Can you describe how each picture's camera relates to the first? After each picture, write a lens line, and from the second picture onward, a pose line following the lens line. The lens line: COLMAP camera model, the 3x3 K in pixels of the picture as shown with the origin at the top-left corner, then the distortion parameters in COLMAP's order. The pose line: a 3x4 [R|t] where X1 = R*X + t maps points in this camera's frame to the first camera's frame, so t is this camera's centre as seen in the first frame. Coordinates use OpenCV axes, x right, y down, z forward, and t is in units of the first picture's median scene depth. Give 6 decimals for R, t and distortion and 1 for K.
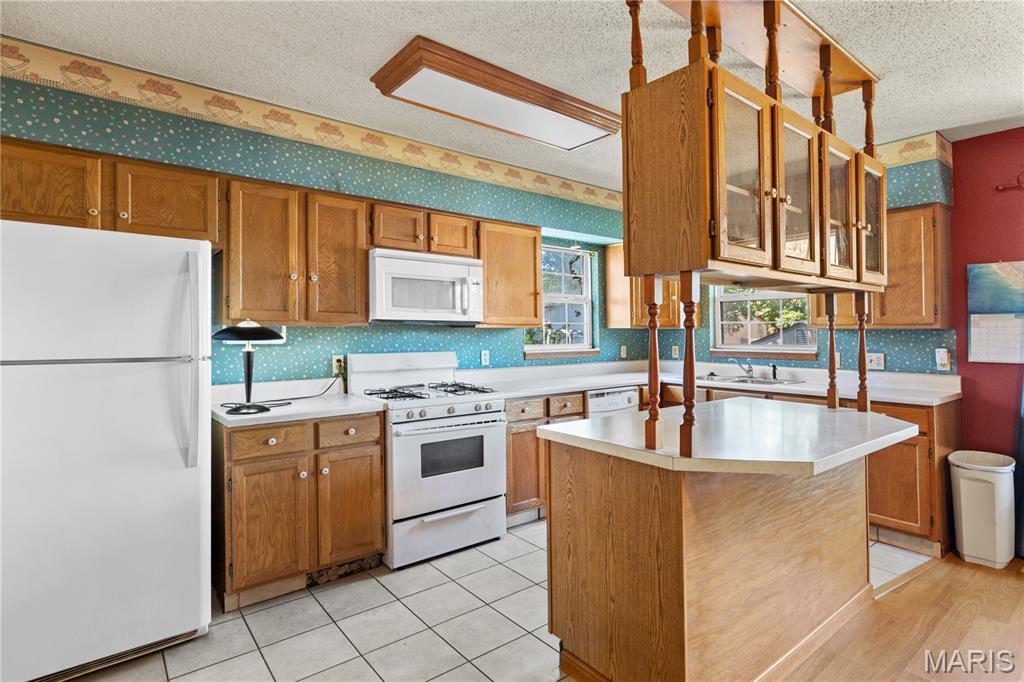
lens RADIAL K [[525.6, 0, 521.8], [0, 525.6, 323.5], [0, 0, 1]] dist [-0.000749, -0.001420]
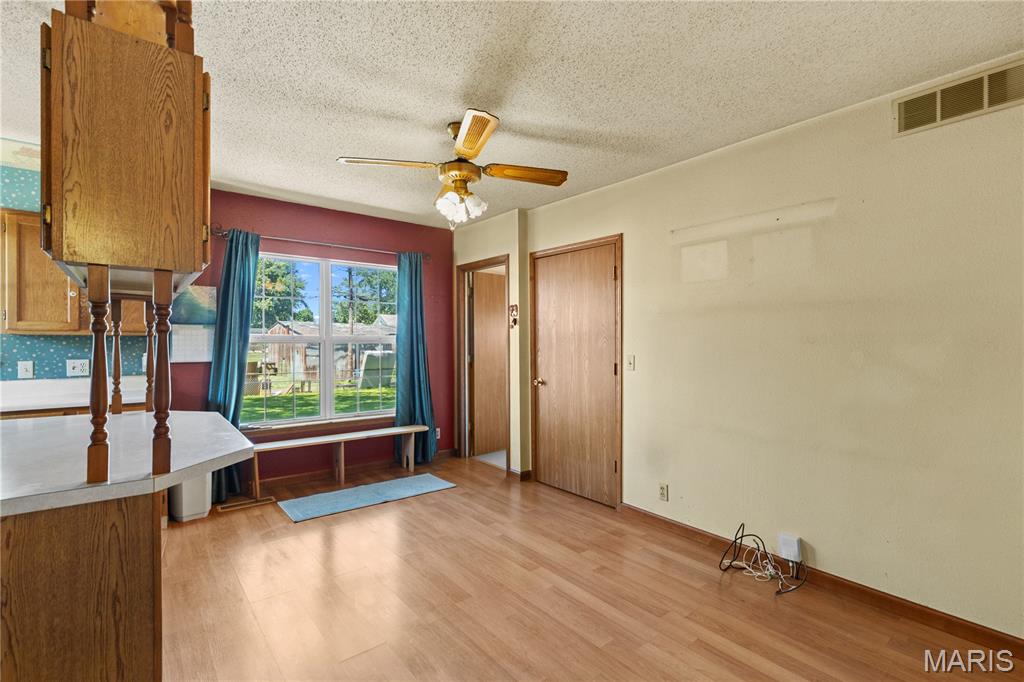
lens RADIAL K [[468.5, 0, 515.5], [0, 468.5, 333.5], [0, 0, 1]] dist [0.000198, -0.000343]
pose [[0.001160, 0.013169, 0.999913, -0.281014], [-0.016802, 0.999772, -0.013148, 0.005944], [-0.999858, -0.016786, 0.001381, 0.218588]]
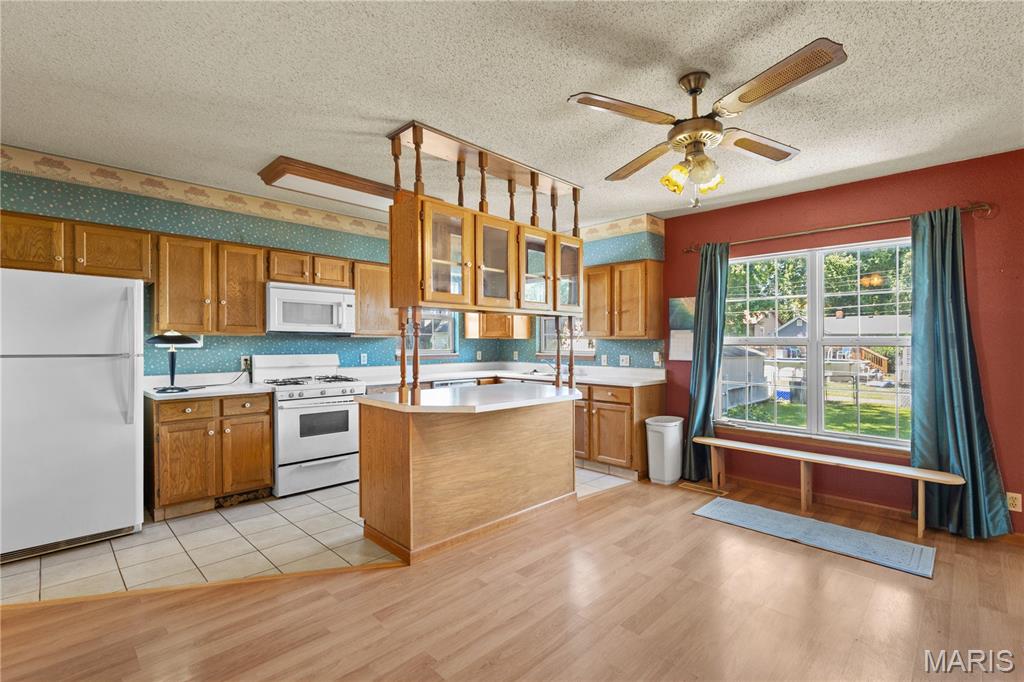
lens RADIAL K [[468.5, 0, 519.6], [0, 468.5, 340.8], [0, 0, 1]] dist [0.000198, -0.000343]
pose [[0.993403, 0.004122, 0.114603, 0.278705], [-0.005488, 0.999918, 0.011606, 0.000790], [-0.114546, -0.012158, 0.993344, -0.396038]]
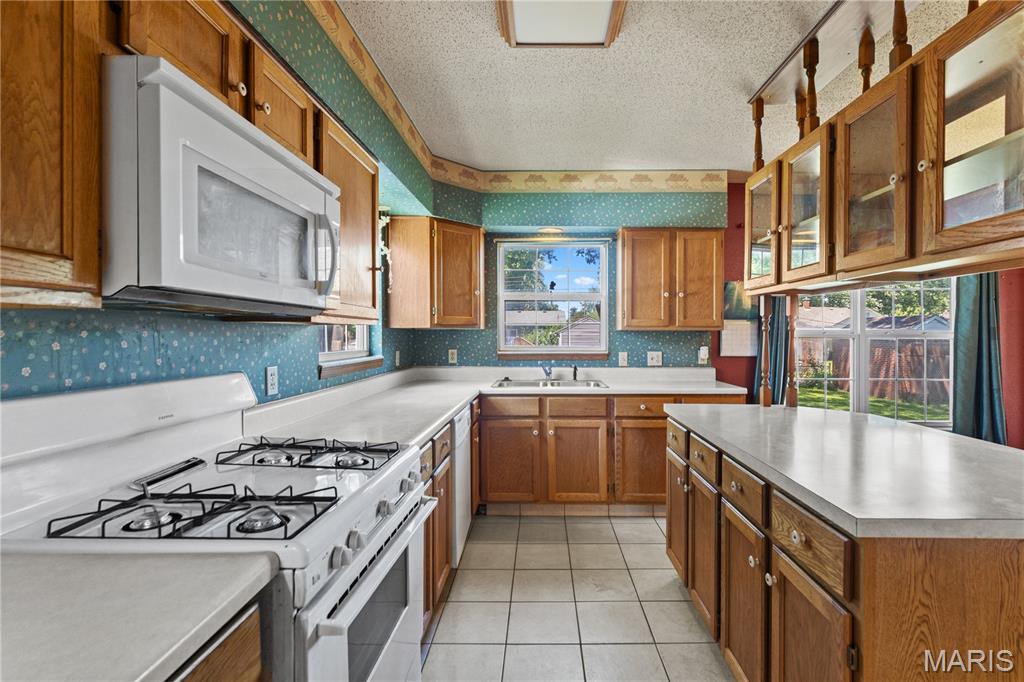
lens RADIAL K [[468.5, 0, 533.3], [0, 468.5, 335.8], [0, 0, 1]] dist [0.000198, -0.000343]
pose [[0.629444, -0.000819, 0.777045, -0.383911], [-0.012840, 0.999852, 0.011455, 0.016911], [-0.776940, -0.017188, 0.629340, 0.723207]]
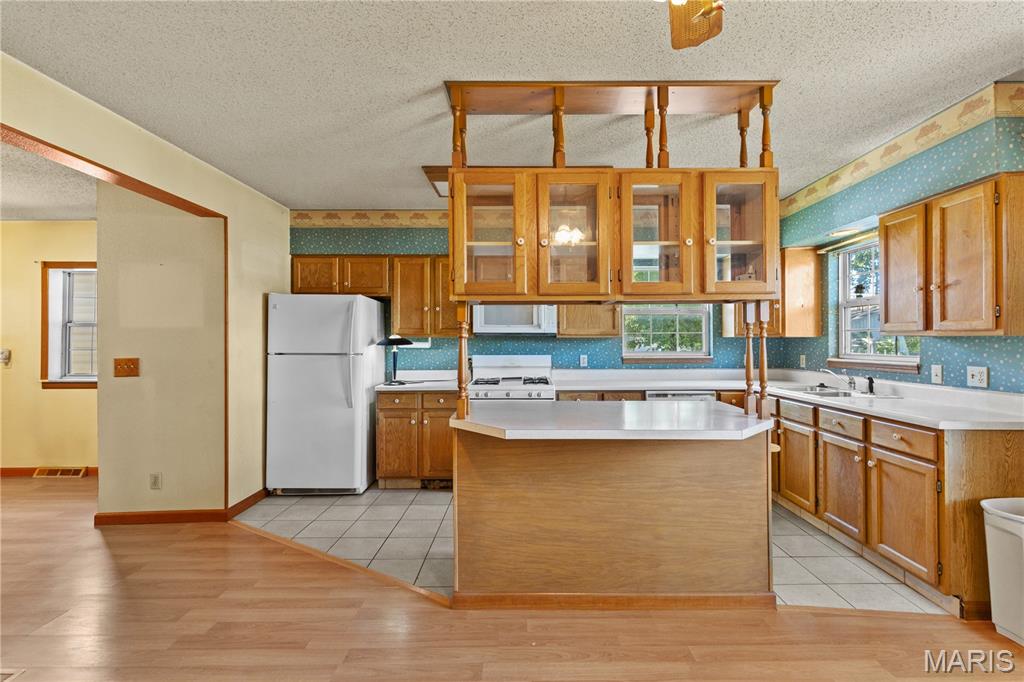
lens RADIAL K [[468.5, 0, 519.7], [0, 468.5, 338.0], [0, 0, 1]] dist [0.000198, -0.000343]
pose [[0.774892, -0.005154, -0.632072, 0.753637], [0.010942, 0.999926, 0.005261, 0.002128], [0.631999, -0.010992, 0.774892, 0.013313]]
